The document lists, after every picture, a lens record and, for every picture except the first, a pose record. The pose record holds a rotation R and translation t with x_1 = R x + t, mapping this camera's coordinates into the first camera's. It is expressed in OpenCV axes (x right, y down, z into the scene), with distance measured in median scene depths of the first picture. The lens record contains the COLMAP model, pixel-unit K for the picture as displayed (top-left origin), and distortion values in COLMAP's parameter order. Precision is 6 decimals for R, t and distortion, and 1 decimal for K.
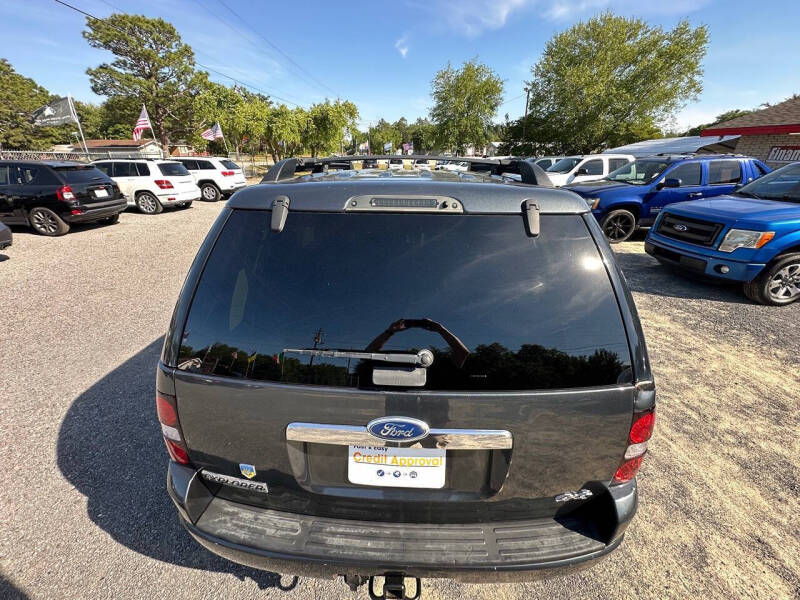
lens RADIAL K [[319.0, 0, 397.2], [0, 319.0, 304.2], [0, 0, 1]] dist [-0.003133, 0.000663]
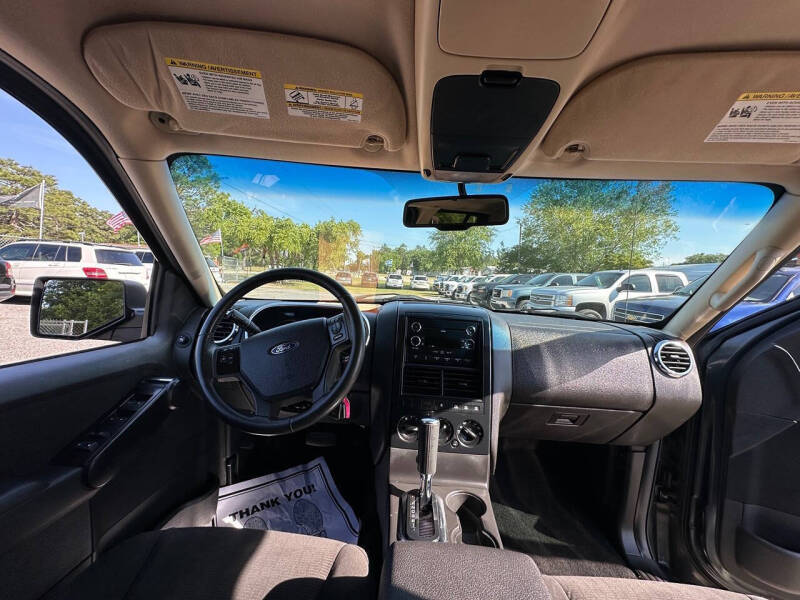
lens RADIAL K [[319.0, 0, 399.6], [0, 319.0, 303.9], [0, 0, 1]] dist [-0.003133, 0.000663]
pose [[0.998456, 0.053784, 0.013869, 0.000865], [-0.045809, 0.938596, -0.341964, -0.031081], [-0.031410, 0.340800, 0.939611, 0.113468]]
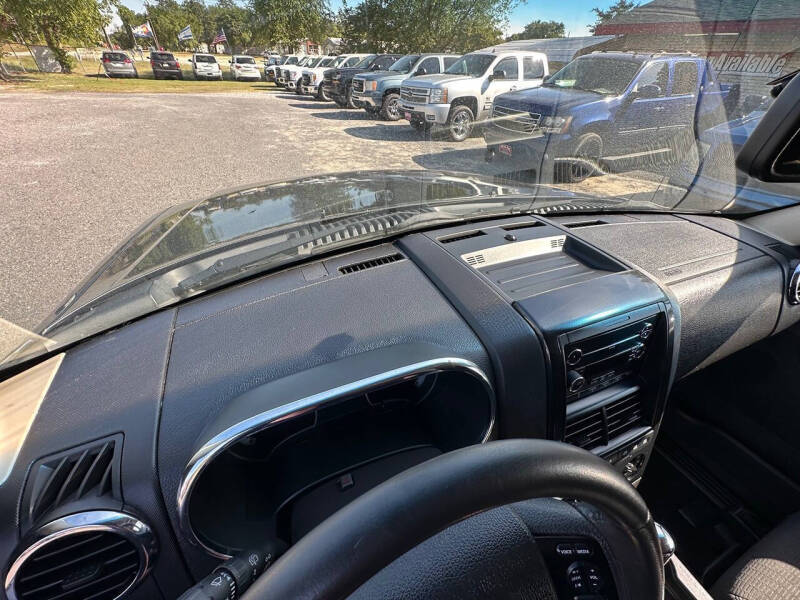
lens RADIAL K [[319.0, 0, 401.4], [0, 319.0, 304.7], [0, 0, 1]] dist [-0.003133, 0.000663]
pose [[0.896033, -0.241023, 0.372872, -0.012145], [0.153272, 0.956114, 0.249707, -0.049478], [-0.416693, -0.166594, 0.893652, 0.136664]]
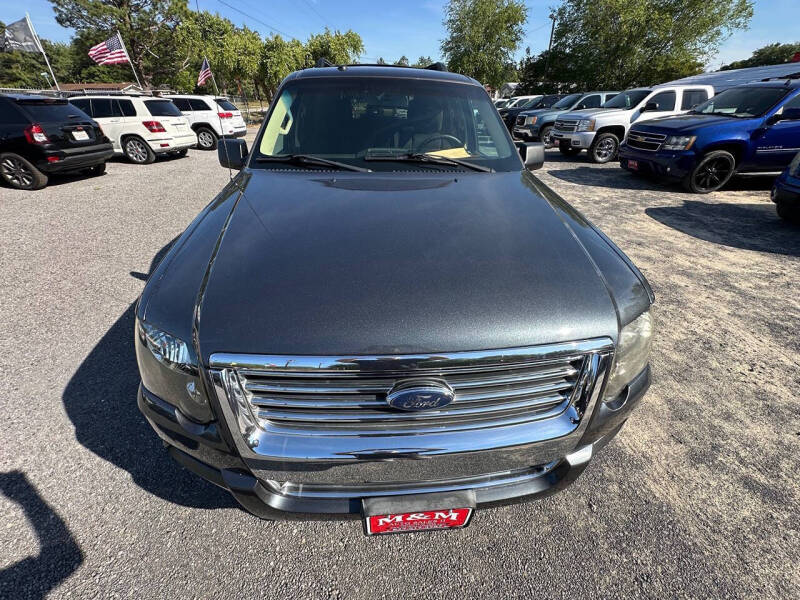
lens RADIAL K [[319.0, 0, 397.0], [0, 319.0, 304.1], [0, 0, 1]] dist [-0.003133, 0.000663]
pose [[0.999971, -0.007639, 0.000173, -0.037203], [0.007555, 0.991821, 0.127416, -0.004771], [-0.001145, -0.127411, 0.991849, 0.041134]]
